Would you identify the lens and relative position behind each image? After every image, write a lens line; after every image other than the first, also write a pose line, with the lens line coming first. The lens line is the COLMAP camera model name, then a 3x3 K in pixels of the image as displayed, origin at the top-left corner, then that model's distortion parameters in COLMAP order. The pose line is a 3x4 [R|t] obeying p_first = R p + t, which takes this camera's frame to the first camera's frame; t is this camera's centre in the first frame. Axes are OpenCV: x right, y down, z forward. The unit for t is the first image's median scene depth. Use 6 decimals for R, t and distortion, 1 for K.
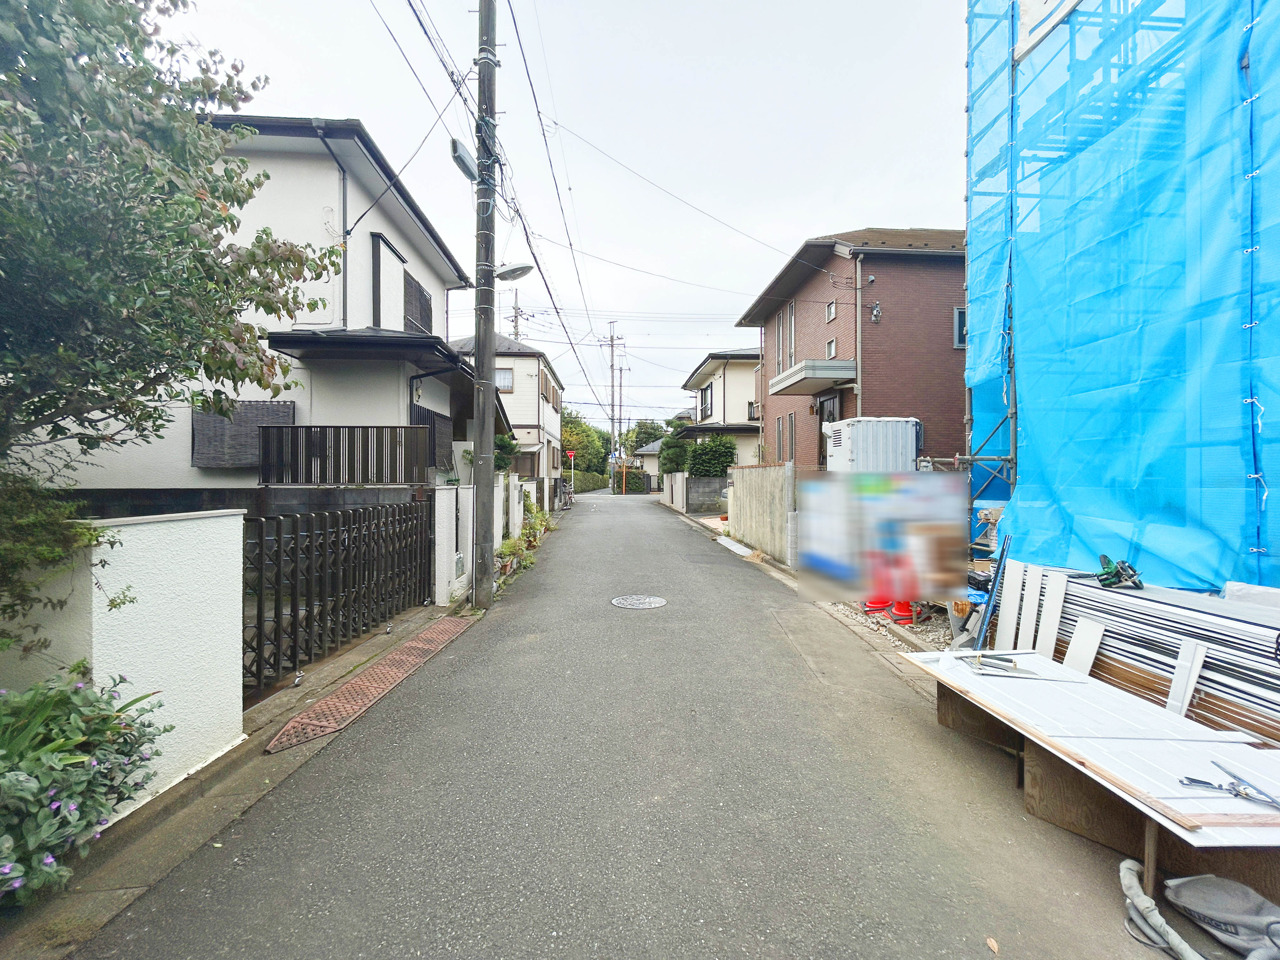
lens RADIAL K [[515.6, 0, 635.5], [0, 515.6, 479.2], [0, 0, 1]] dist [-0.002126, 0.000145]
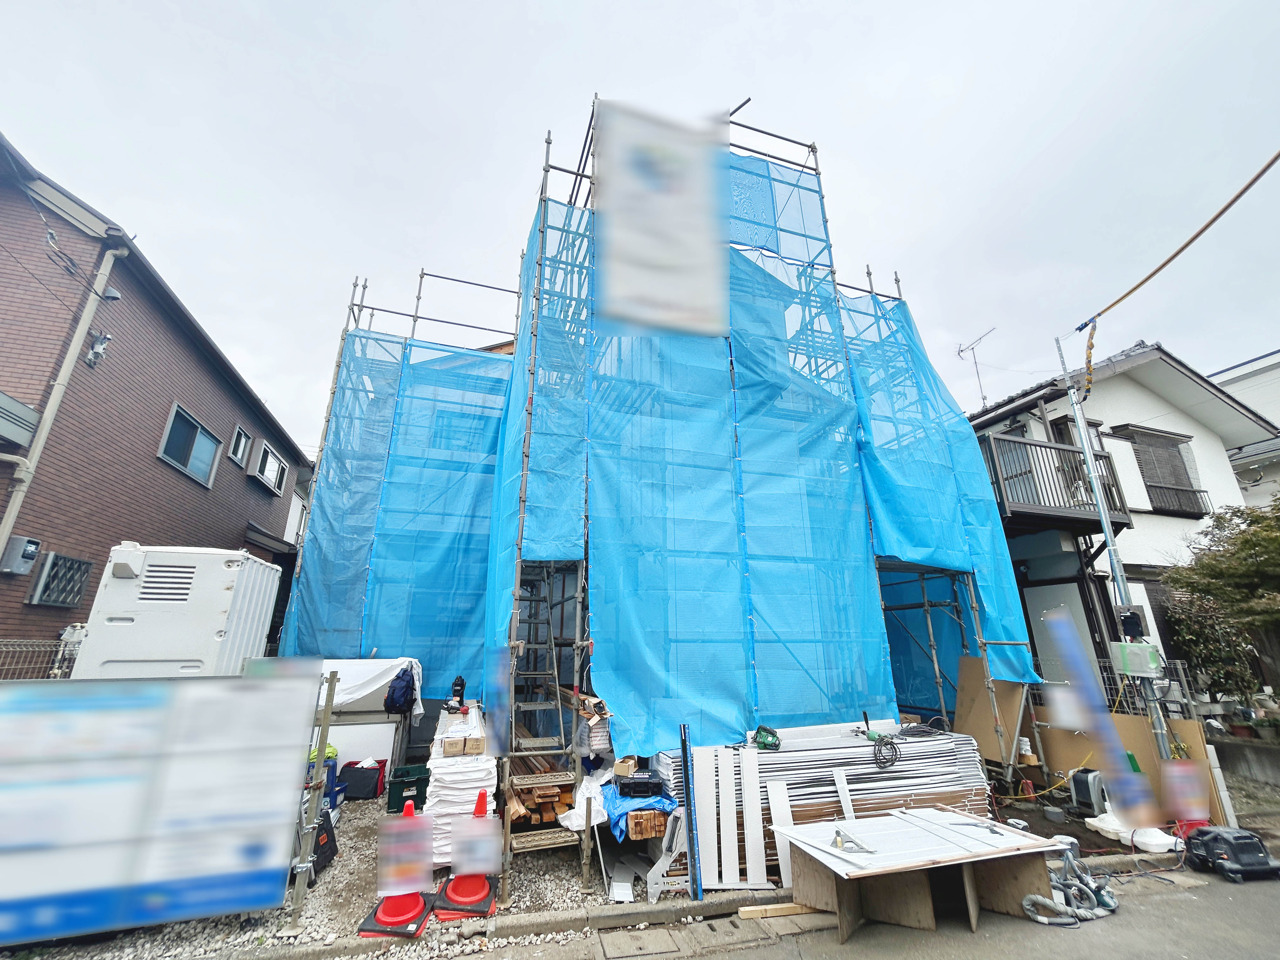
lens RADIAL K [[515.6, 0, 633.5], [0, 515.6, 482.1], [0, 0, 1]] dist [-0.002126, 0.000145]
pose [[-0.255928, 0.301042, 0.918627, -0.411271], [0.001478, 0.950395, -0.311041, -0.038215], [-0.966695, -0.078246, -0.243677, 1.559150]]
